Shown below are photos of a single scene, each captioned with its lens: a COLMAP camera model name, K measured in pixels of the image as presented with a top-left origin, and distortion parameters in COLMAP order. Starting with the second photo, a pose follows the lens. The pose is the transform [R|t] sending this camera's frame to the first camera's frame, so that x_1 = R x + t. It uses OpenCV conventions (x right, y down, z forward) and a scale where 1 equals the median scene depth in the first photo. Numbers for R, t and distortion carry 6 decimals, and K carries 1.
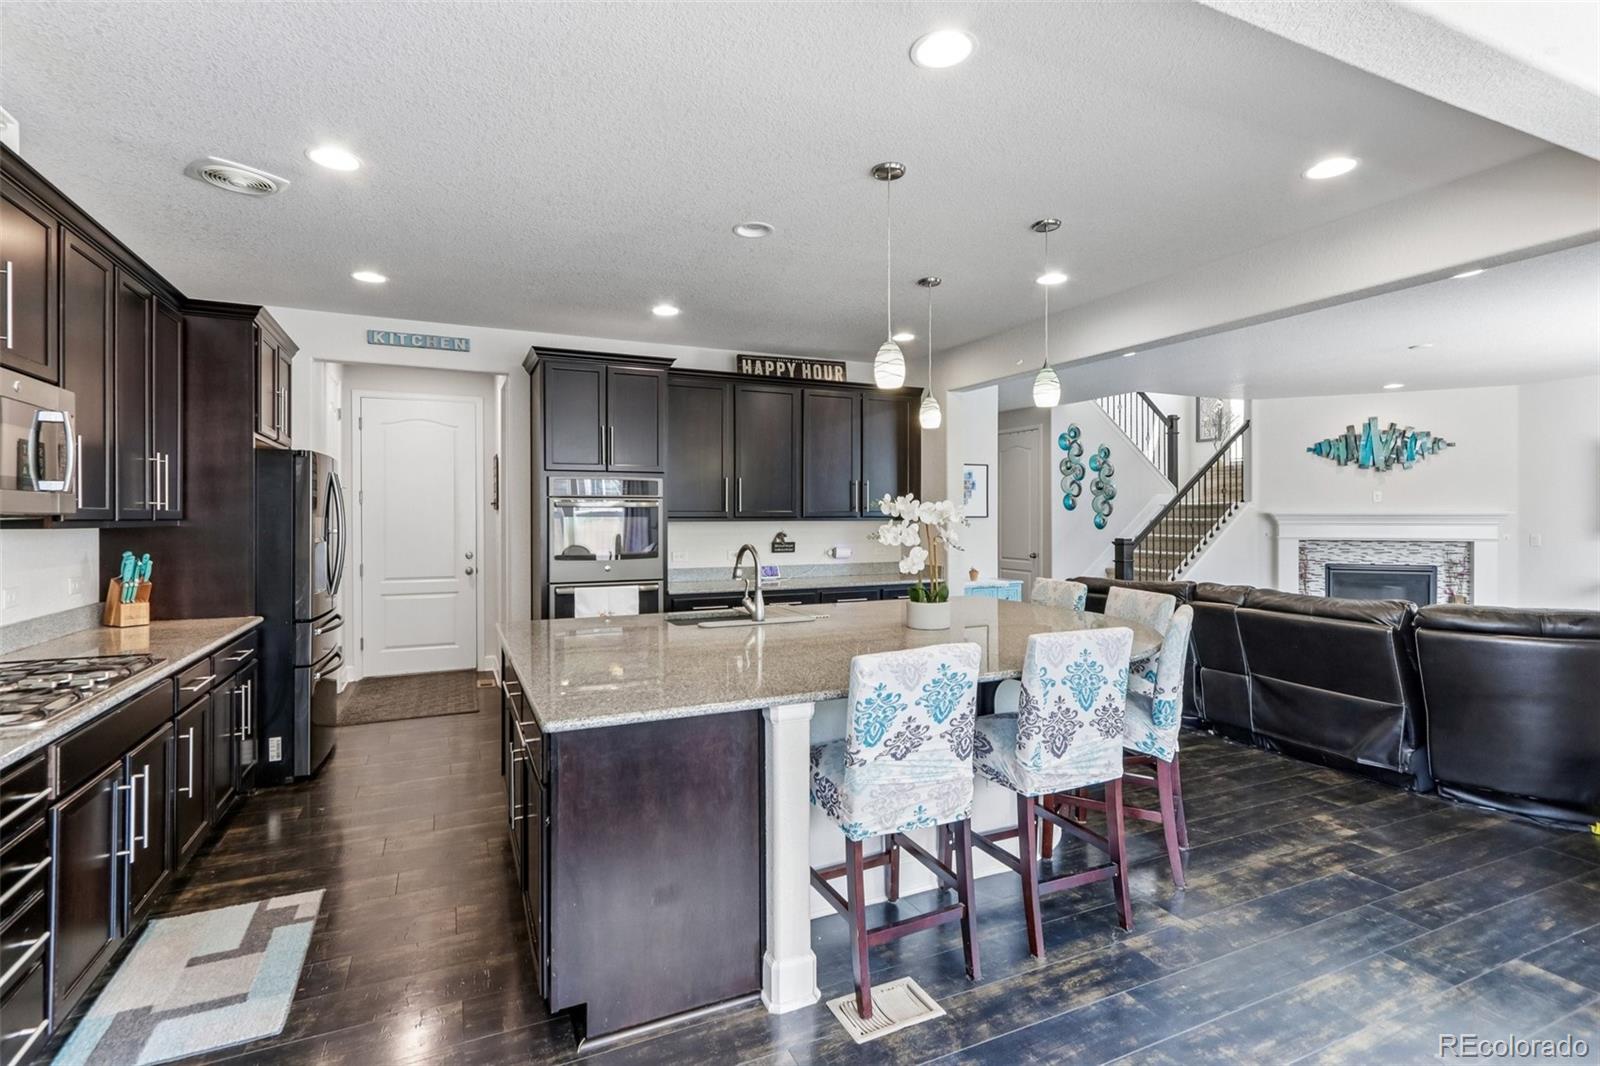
lens RADIAL K [[751.8, 0, 793.3], [0, 751.8, 527.3], [0, 0, 1]] dist [-0.000869, -0.000281]
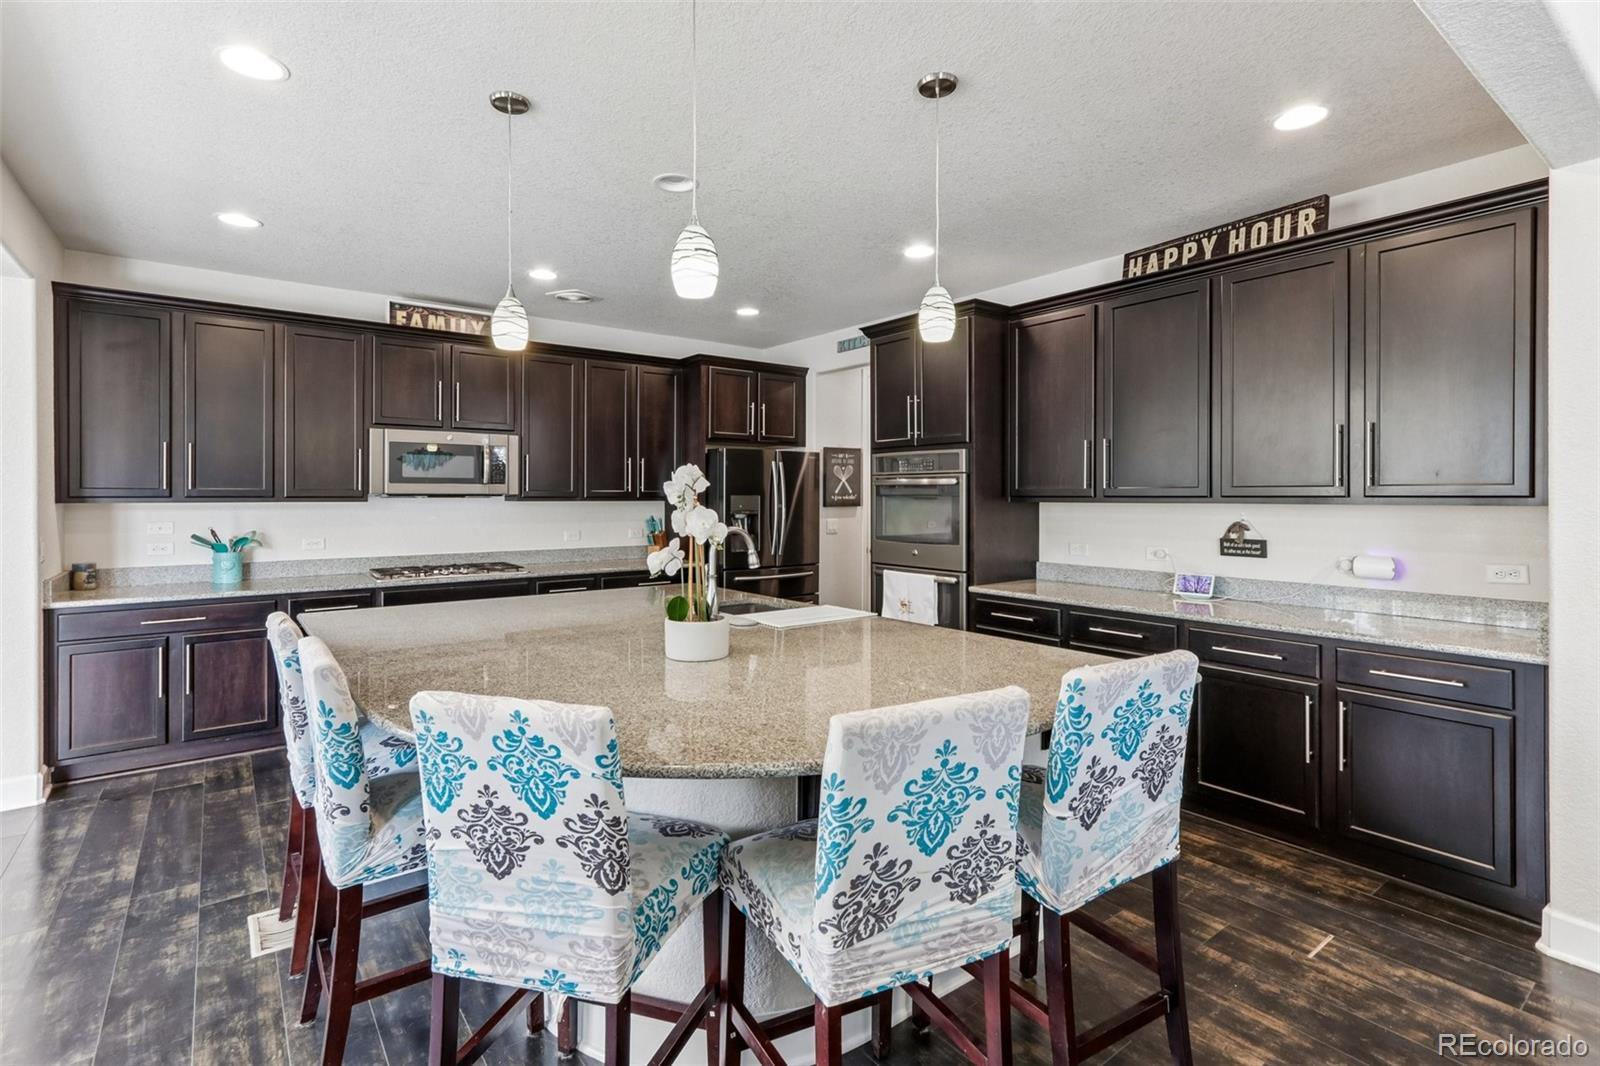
lens RADIAL K [[746.3, 0, 768.1], [0, 746.3, 507.2], [0, 0, 1]] dist [-0.001110, -0.000232]
pose [[0.203535, 0.016313, -0.978932, 0.512941], [-0.015121, 0.999794, 0.013517, -0.008065], [0.978951, 0.012051, 0.203740, 0.549781]]
